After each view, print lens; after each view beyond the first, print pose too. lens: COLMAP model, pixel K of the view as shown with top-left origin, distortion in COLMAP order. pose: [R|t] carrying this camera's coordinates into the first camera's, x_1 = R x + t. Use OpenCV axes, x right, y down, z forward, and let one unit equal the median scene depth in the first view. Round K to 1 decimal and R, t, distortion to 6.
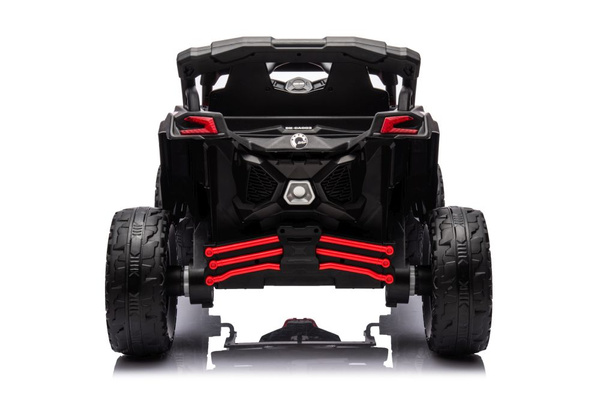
lens RADIAL K [[1154.7, 0, 299.1], [0, 1154.7, 195.7], [0, 0, 1]] dist [0.365661, 0.000000]
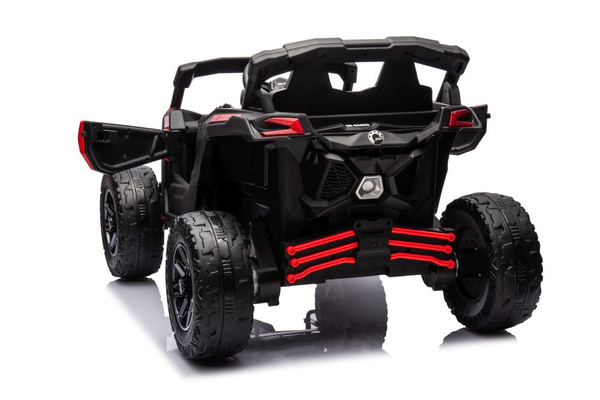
lens RADIAL K [[1154.7, 0, 298.3], [0, 1154.7, 204.2], [0, 0, 1]] dist [0.365661, 0.000000]
pose [[0.947296, -0.059292, 0.314824, -0.395486], [0.063104, 0.998005, -0.001921, 0.010459], [-0.314082, 0.021687, 0.949148, 0.032490]]
